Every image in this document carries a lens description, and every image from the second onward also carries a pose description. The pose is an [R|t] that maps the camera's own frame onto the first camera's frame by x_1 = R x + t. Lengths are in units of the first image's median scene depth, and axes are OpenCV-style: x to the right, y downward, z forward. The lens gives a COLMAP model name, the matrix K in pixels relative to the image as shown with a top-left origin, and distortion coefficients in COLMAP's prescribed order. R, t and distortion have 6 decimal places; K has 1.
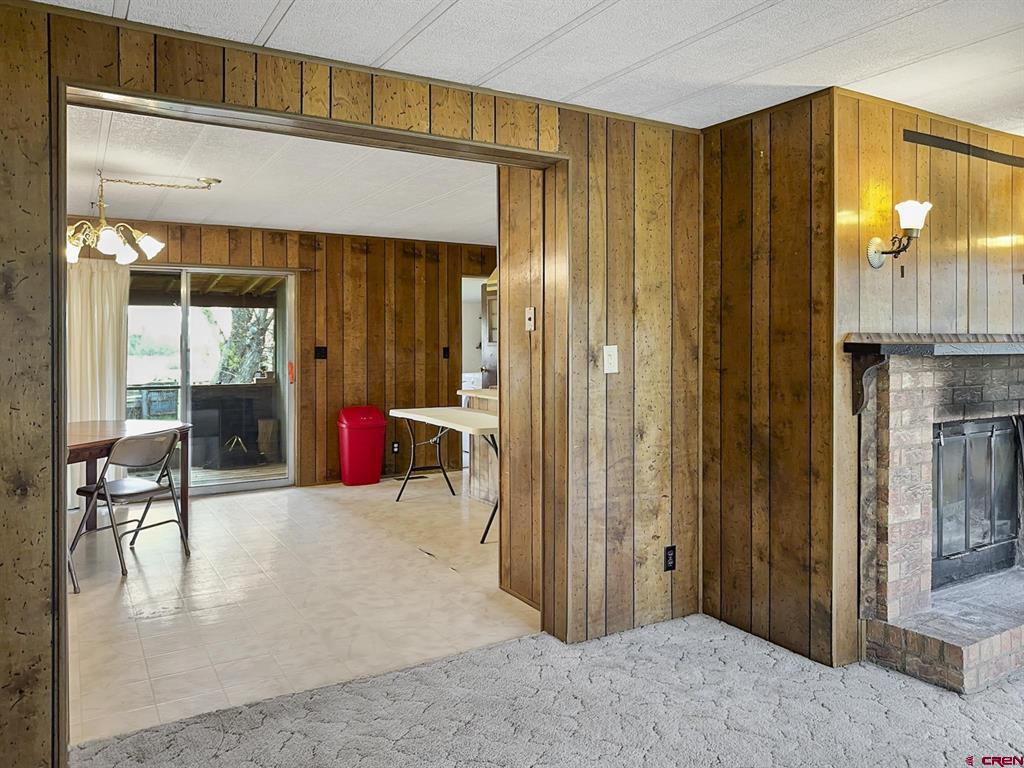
lens RADIAL K [[759.2, 0, 504.5], [0, 759.2, 341.2], [0, 0, 1]] dist [-0.024597, 0.030744]
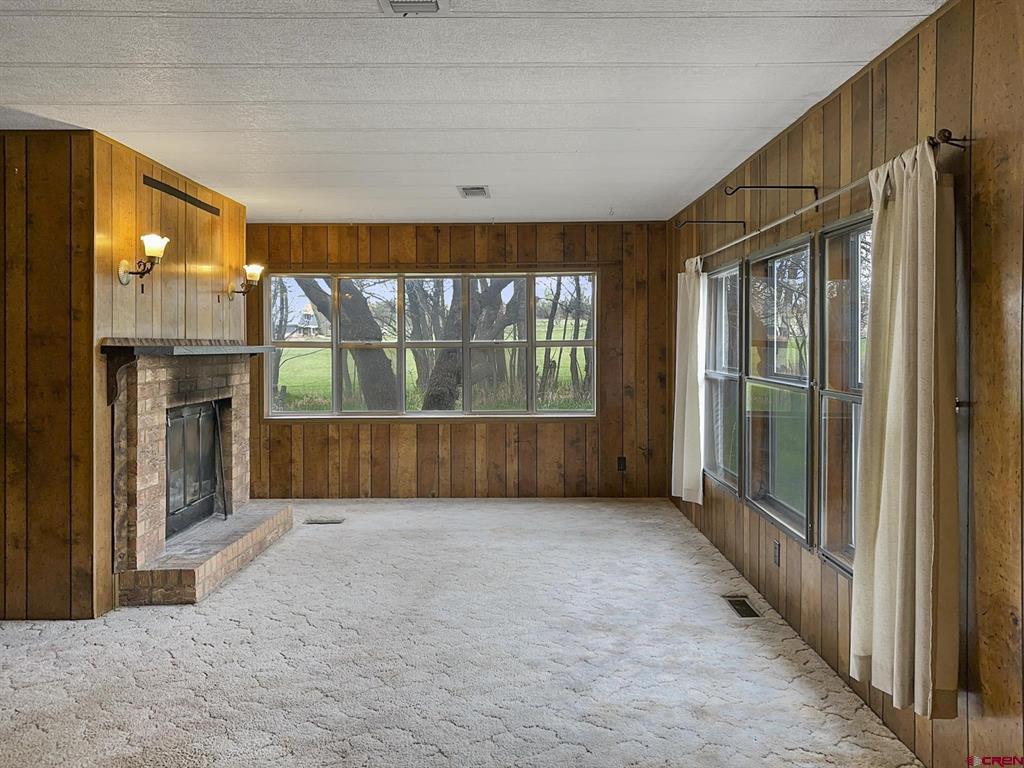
lens RADIAL K [[759.2, 0, 517.8], [0, 759.2, 353.3], [0, 0, 1]] dist [-0.024597, 0.030744]
pose [[0.515936, -0.008803, 0.856582, -0.232319], [0.001085, 0.999953, 0.009623, 0.003267], [-0.856627, -0.004035, 0.515921, -0.180478]]
